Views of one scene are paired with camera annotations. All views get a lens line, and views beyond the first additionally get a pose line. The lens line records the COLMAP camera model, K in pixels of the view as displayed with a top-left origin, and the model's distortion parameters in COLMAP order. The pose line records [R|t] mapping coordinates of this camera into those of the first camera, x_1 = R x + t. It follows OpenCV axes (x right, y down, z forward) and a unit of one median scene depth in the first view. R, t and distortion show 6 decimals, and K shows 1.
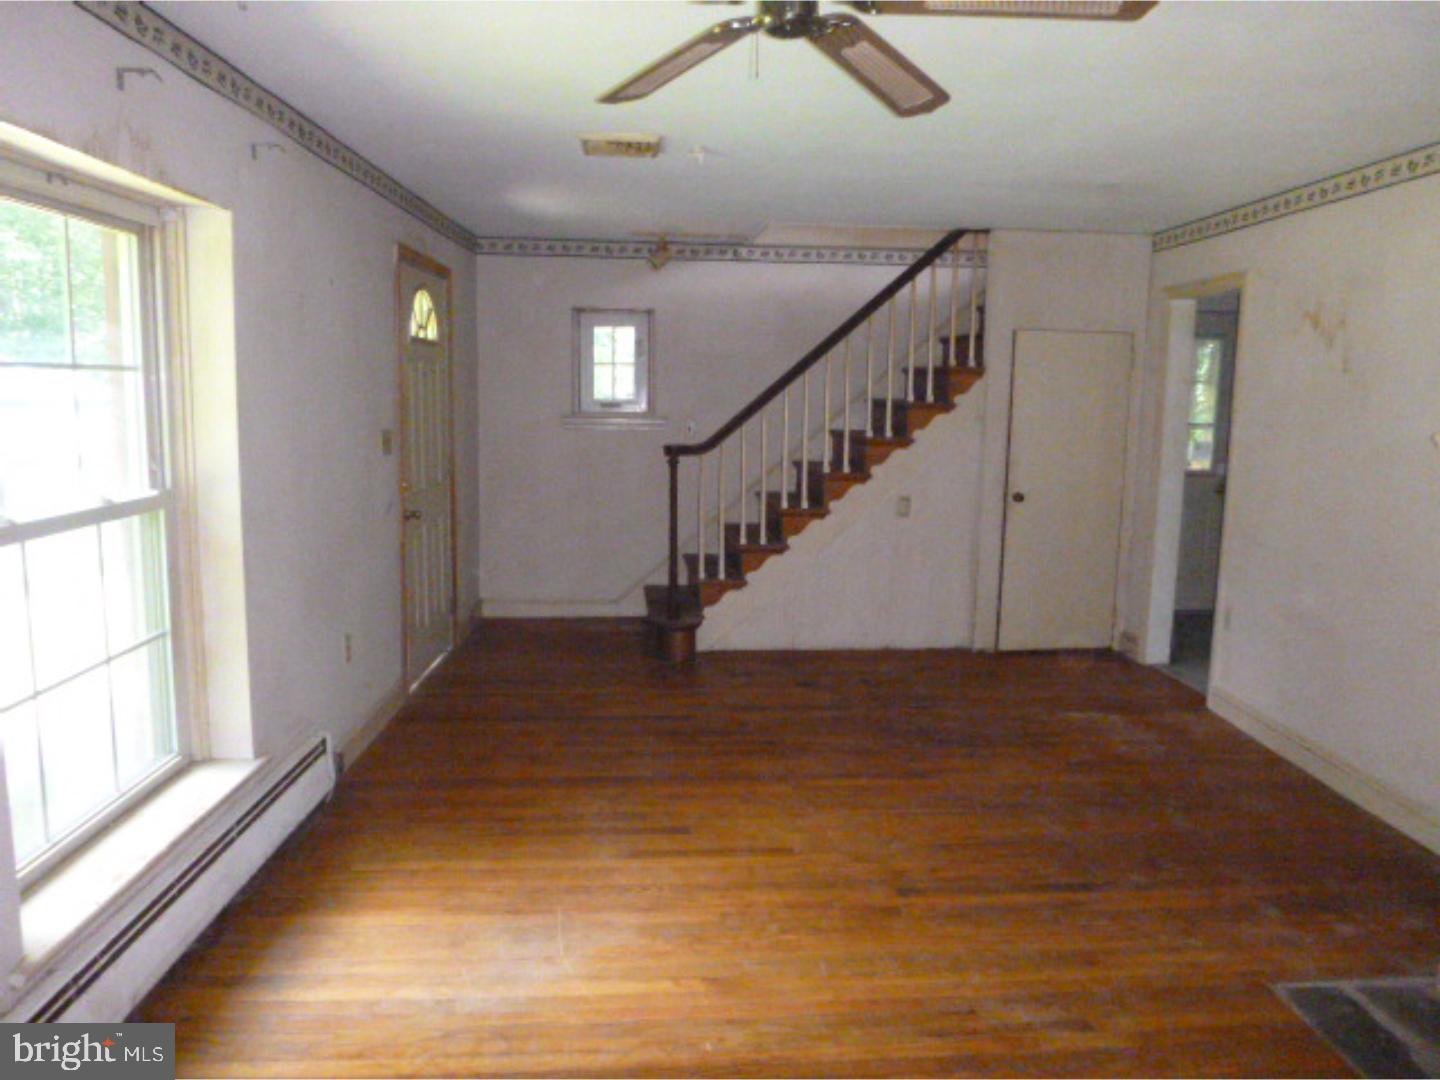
lens RADIAL K [[1033.7, 0, 723.8], [0, 1033.7, 535.2], [0, 0, 1]] dist [-0.040176, -0.008833]
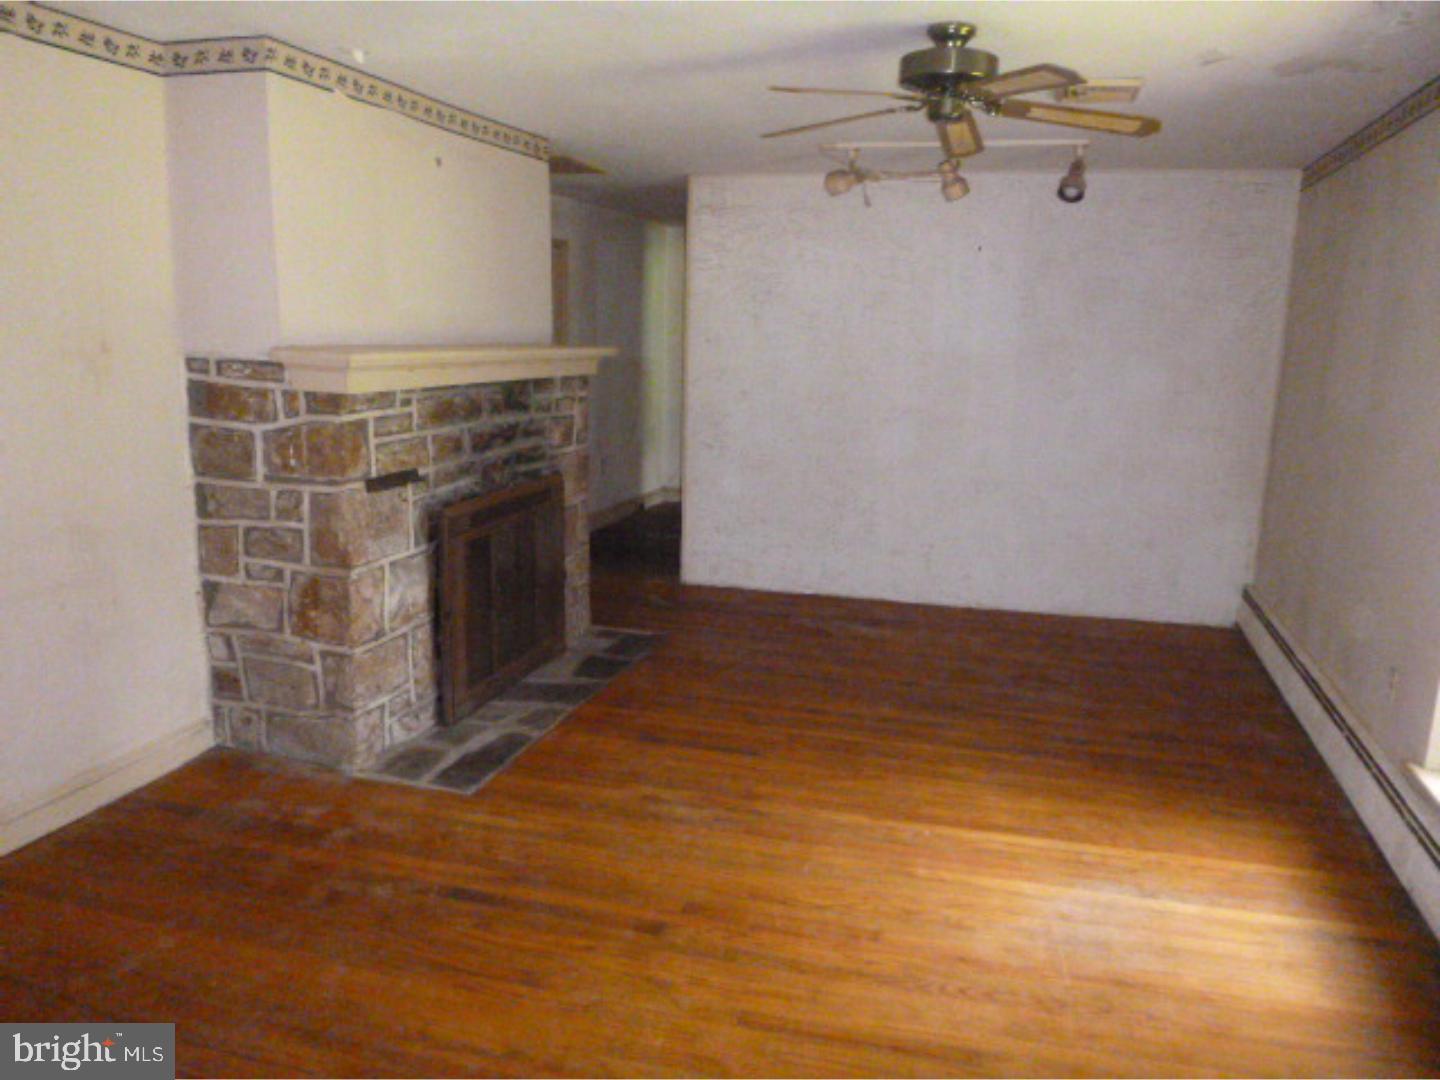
lens RADIAL K [[1033.7, 0, 724.5], [0, 1033.7, 545.1], [0, 0, 1]] dist [-0.040176, -0.008833]
pose [[-0.940945, -0.114830, 0.318492, -0.125970], [-0.001490, 0.942120, 0.335273, -0.263444], [-0.338557, 0.314998, -0.886654, 1.795497]]
